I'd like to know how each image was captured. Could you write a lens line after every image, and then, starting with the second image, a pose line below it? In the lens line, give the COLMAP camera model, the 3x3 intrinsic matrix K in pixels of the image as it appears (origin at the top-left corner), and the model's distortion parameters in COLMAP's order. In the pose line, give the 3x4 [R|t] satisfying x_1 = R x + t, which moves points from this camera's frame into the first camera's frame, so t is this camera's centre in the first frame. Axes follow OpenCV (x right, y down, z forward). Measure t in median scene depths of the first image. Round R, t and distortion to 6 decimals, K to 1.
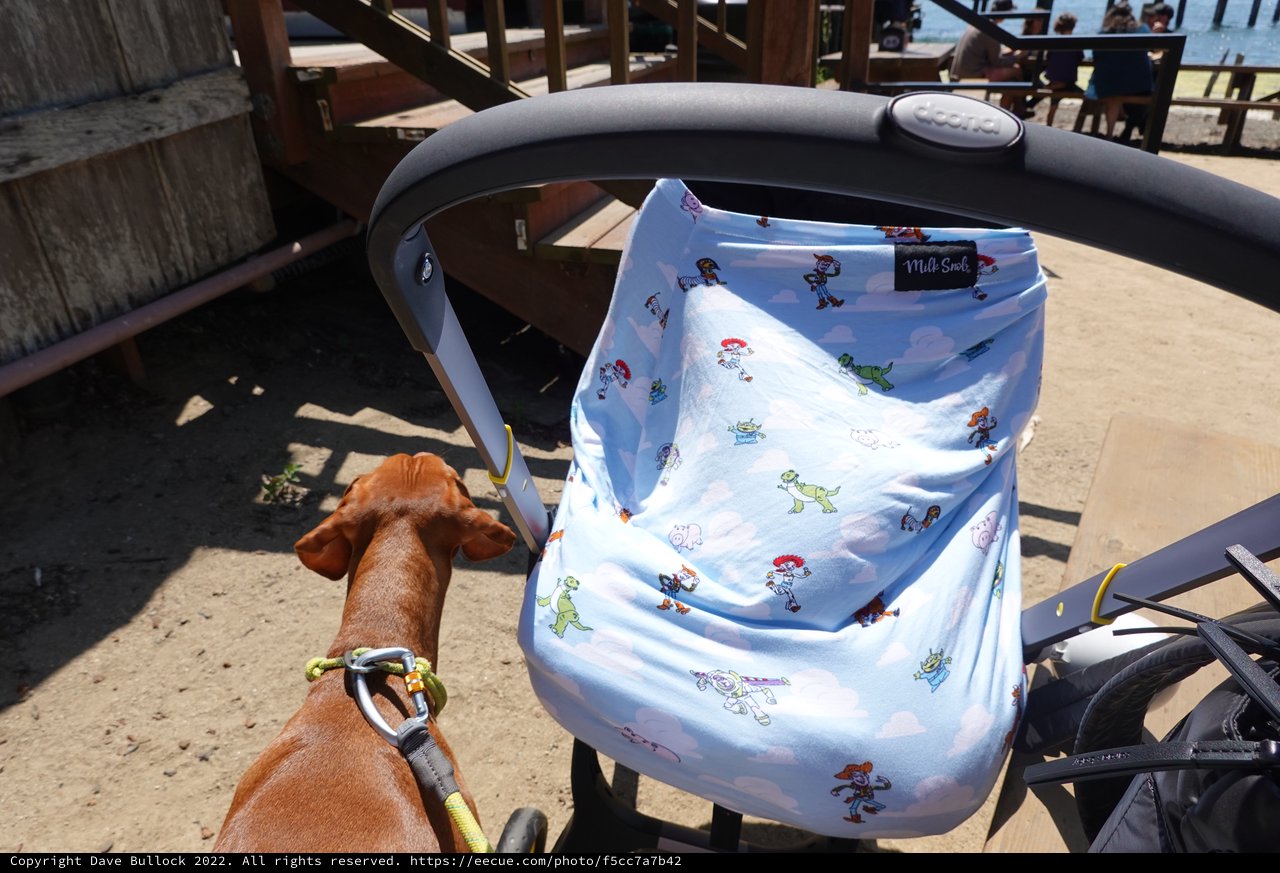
lens RADIAL K [[842.4, 0, 634.4], [0, 842.4, 433.3], [0, 0, 1]] dist [-0.021243, 0.013910]
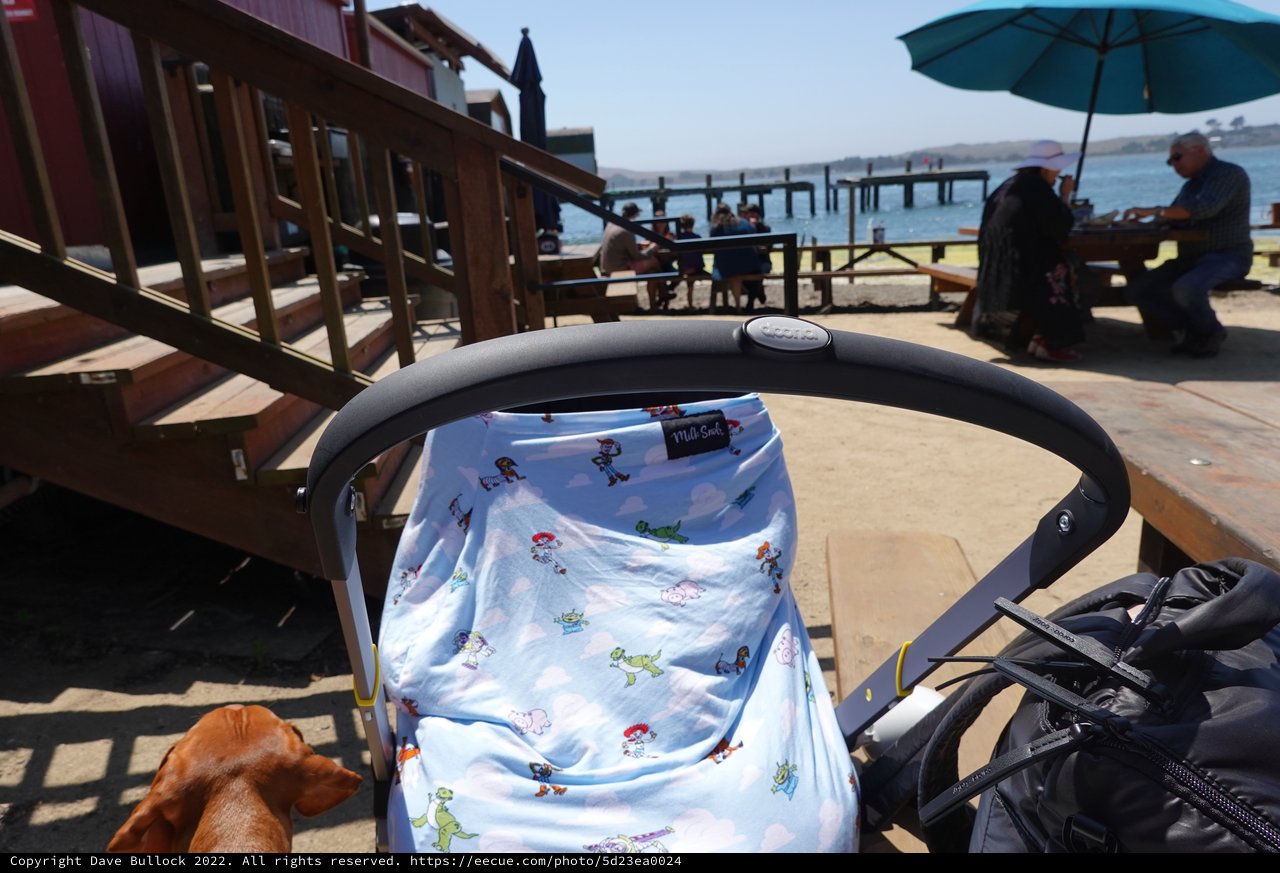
lens RADIAL K [[842.4, 0, 644.6], [0, 842.4, 437.3], [0, 0, 1]] dist [-0.021243, 0.013910]
pose [[0.923012, -0.141944, 0.357632, -0.132982], [0.215685, 0.960579, -0.175408, -0.001410], [-0.318635, 0.239040, 0.917241, -0.068461]]
